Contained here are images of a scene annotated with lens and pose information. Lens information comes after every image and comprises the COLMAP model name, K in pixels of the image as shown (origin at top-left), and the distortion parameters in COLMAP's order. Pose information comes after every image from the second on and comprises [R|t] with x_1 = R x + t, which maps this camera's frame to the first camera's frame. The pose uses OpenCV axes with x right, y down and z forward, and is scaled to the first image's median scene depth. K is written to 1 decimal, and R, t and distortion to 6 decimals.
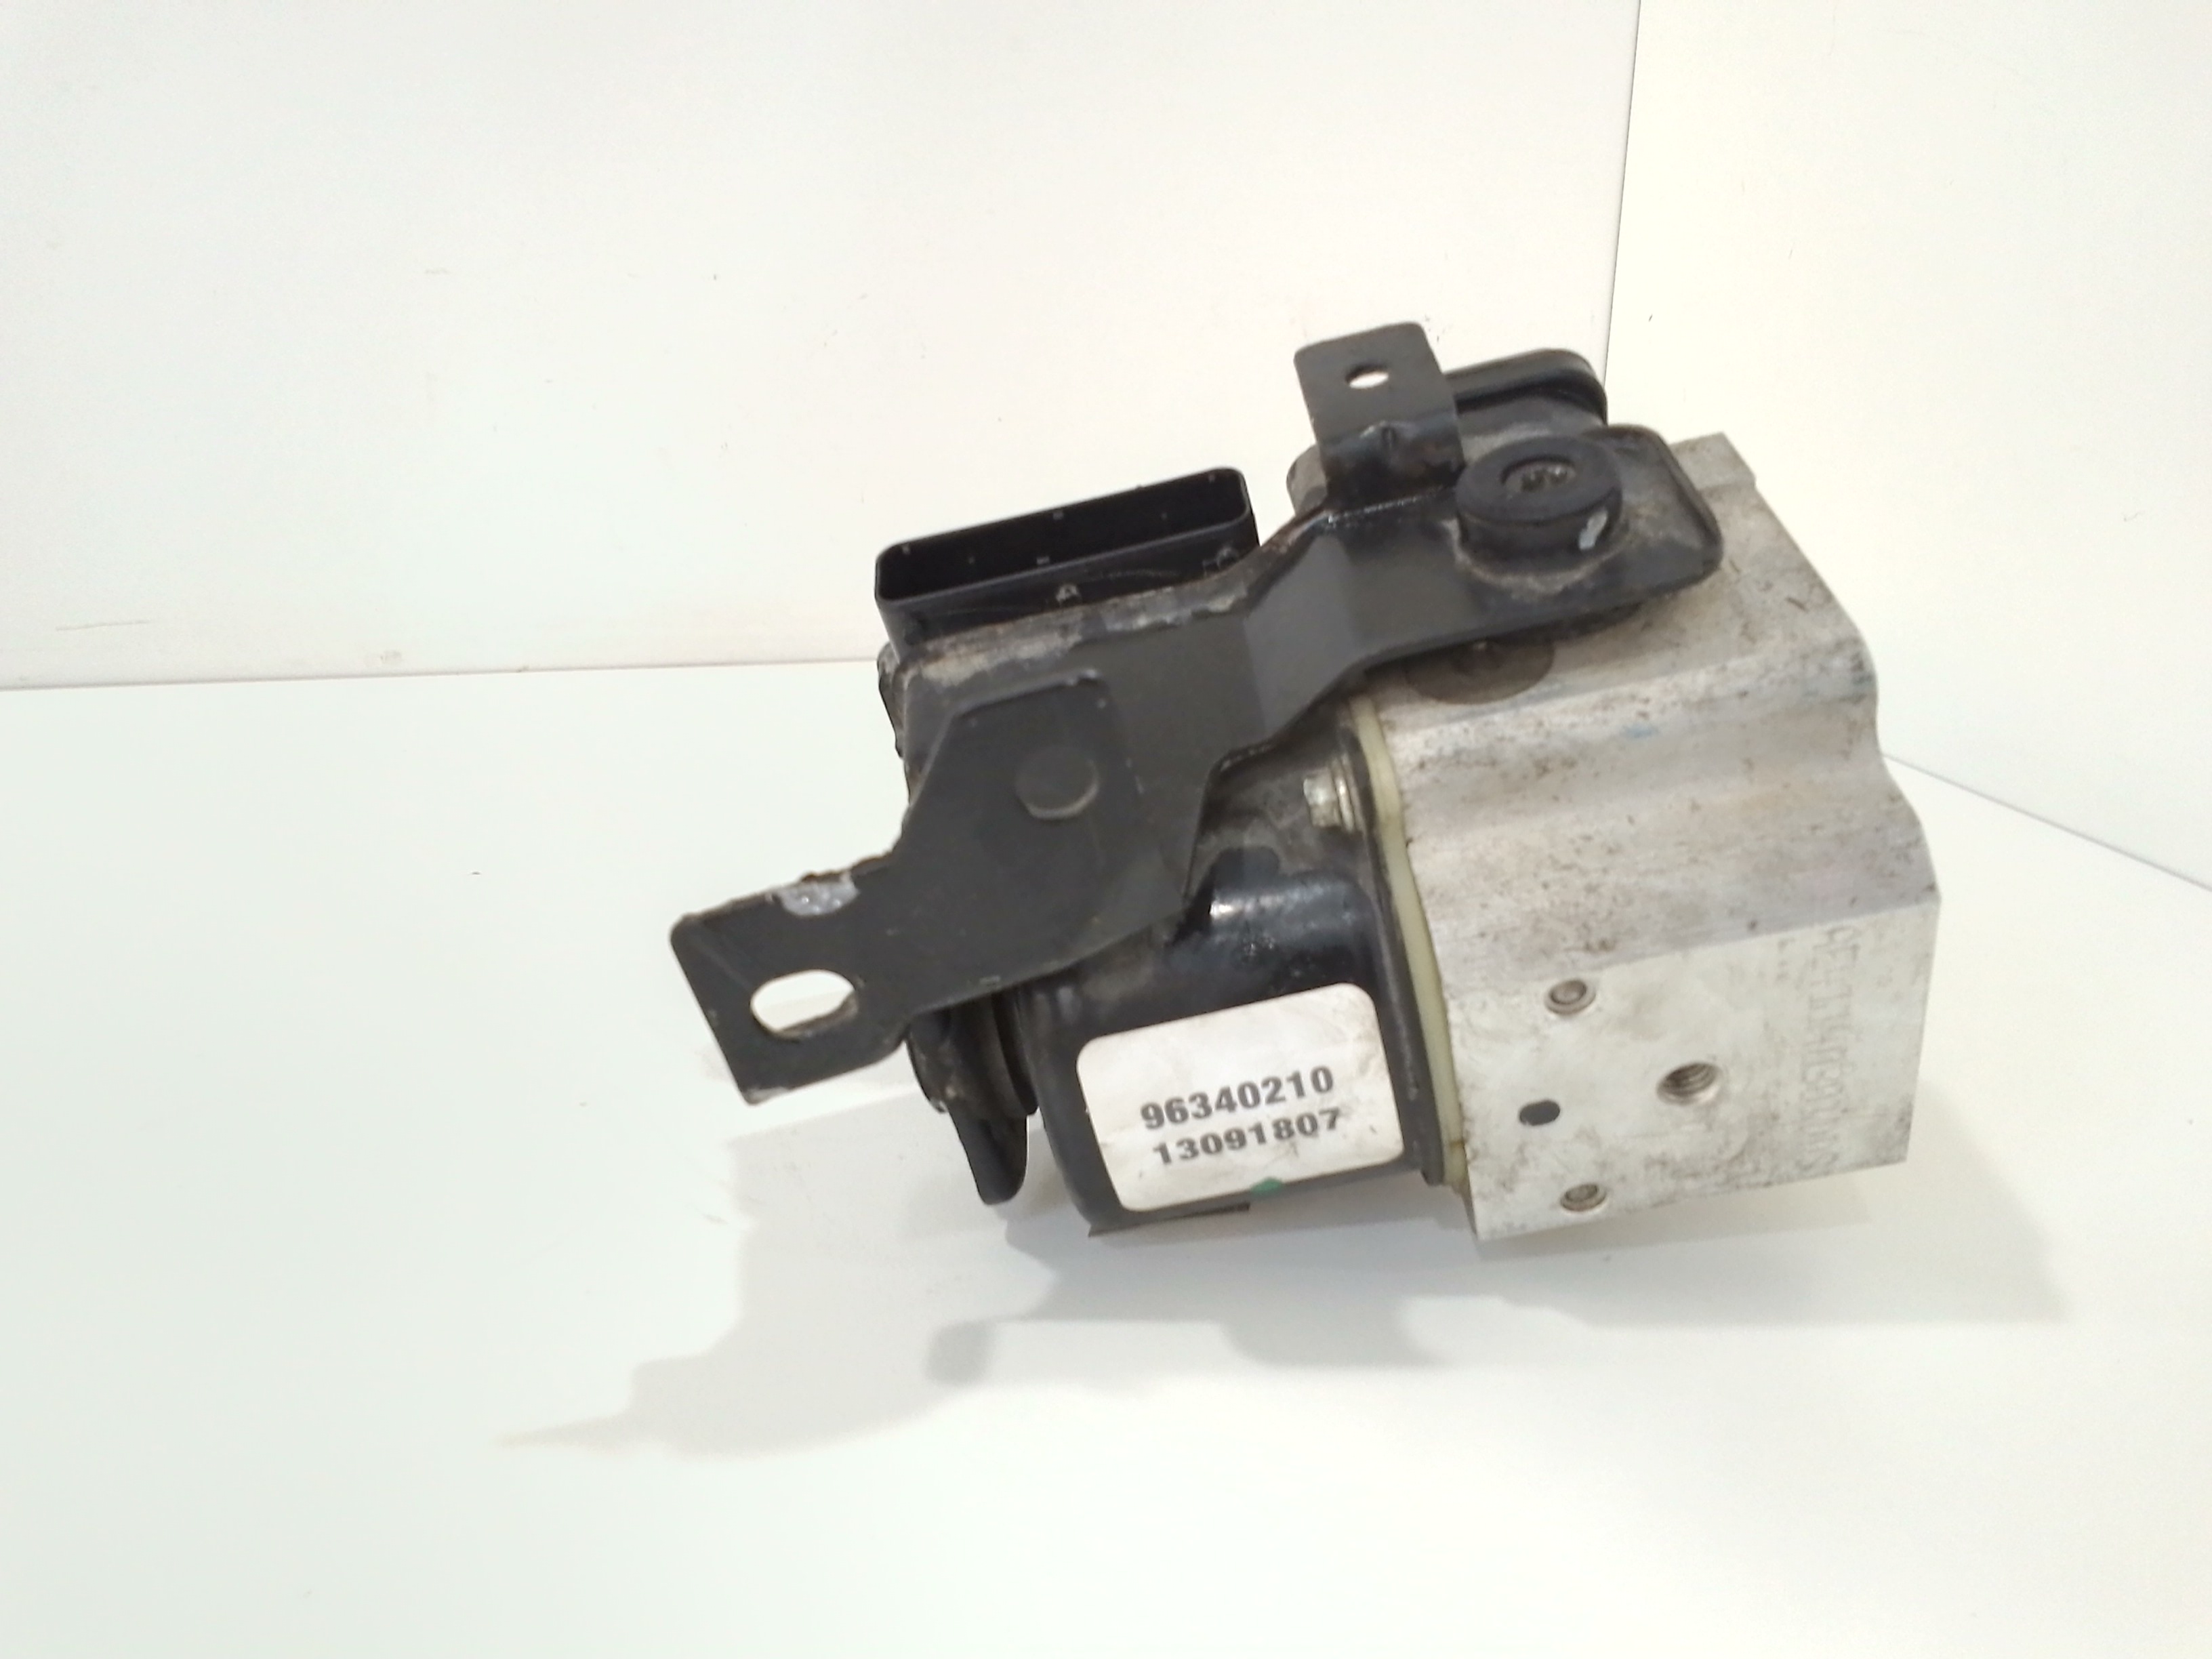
lens RADIAL K [[1780.4, 0, 1105.9], [0, 1780.4, 835.2], [0, 0, 1]] dist [0.029342, -0.017138]
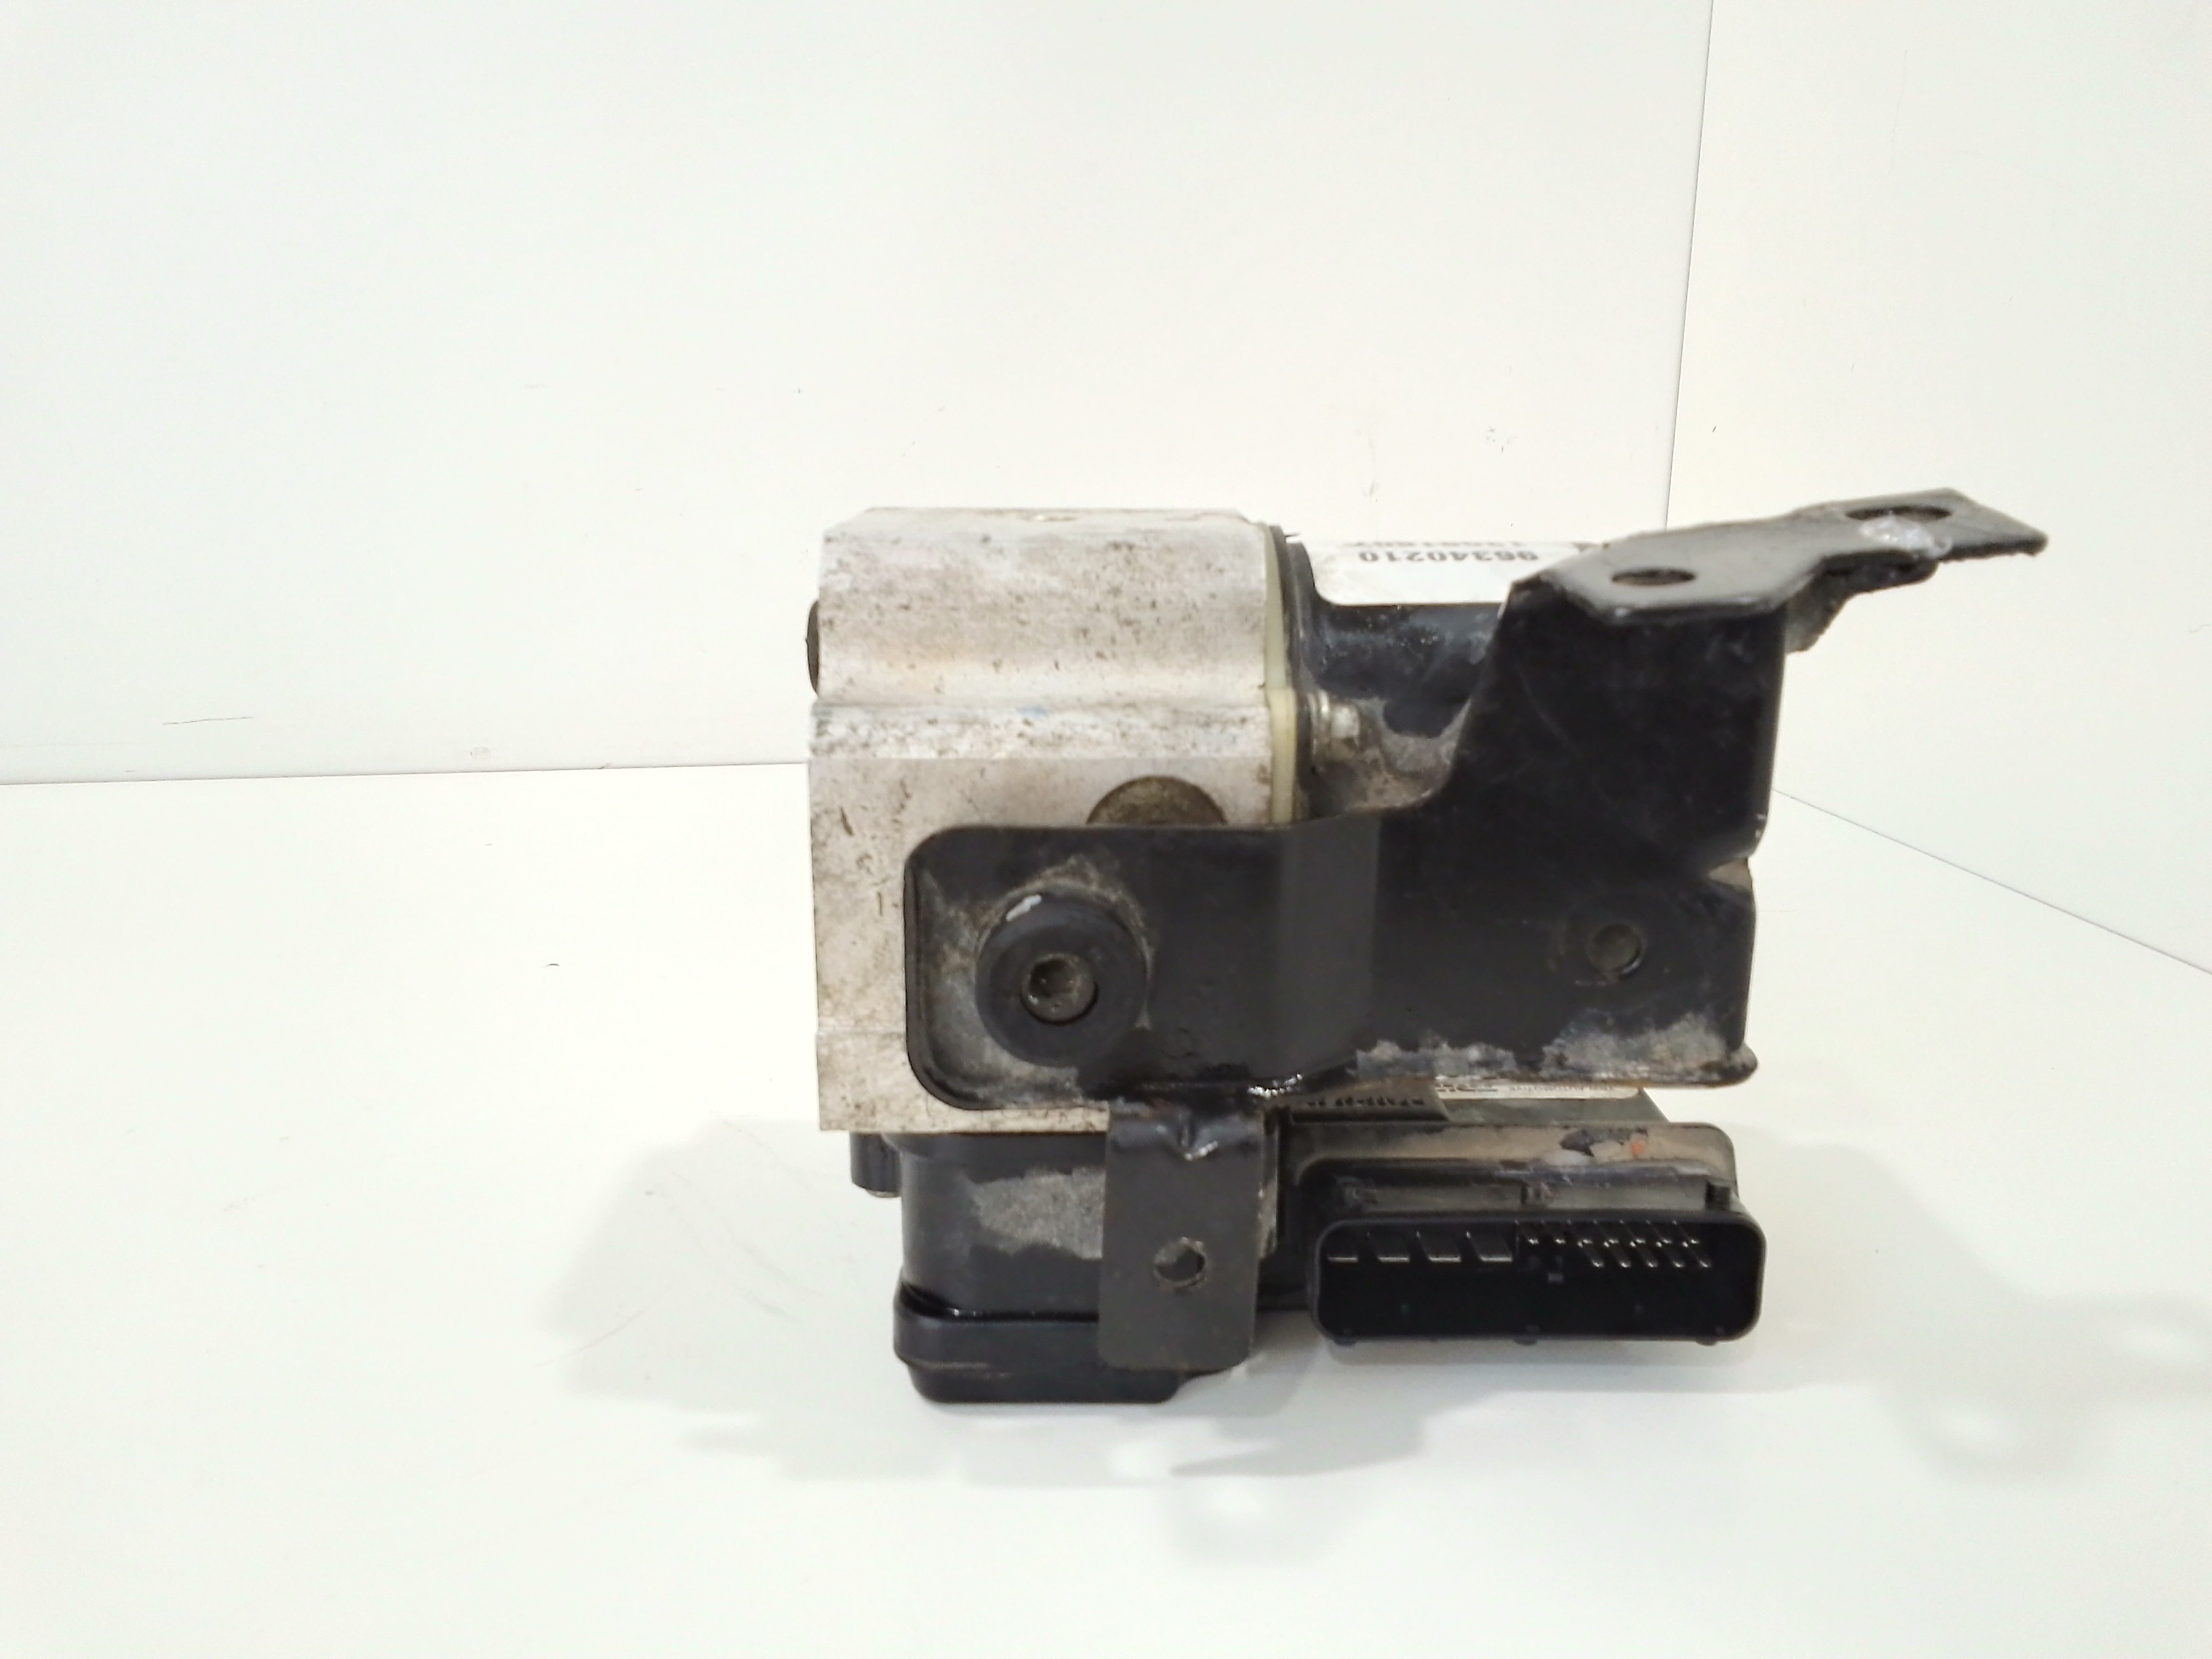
lens RADIAL K [[1780.4, 0, 1105.1], [0, 1780.4, 825.1], [0, 0, 1]] dist [0.029342, -0.017138]
pose [[-0.975074, -0.122989, 0.184674, 0.058966], [0.208256, -0.794463, 0.570490, -0.692645], [0.076553, 0.594729, 0.800273, 0.211786]]
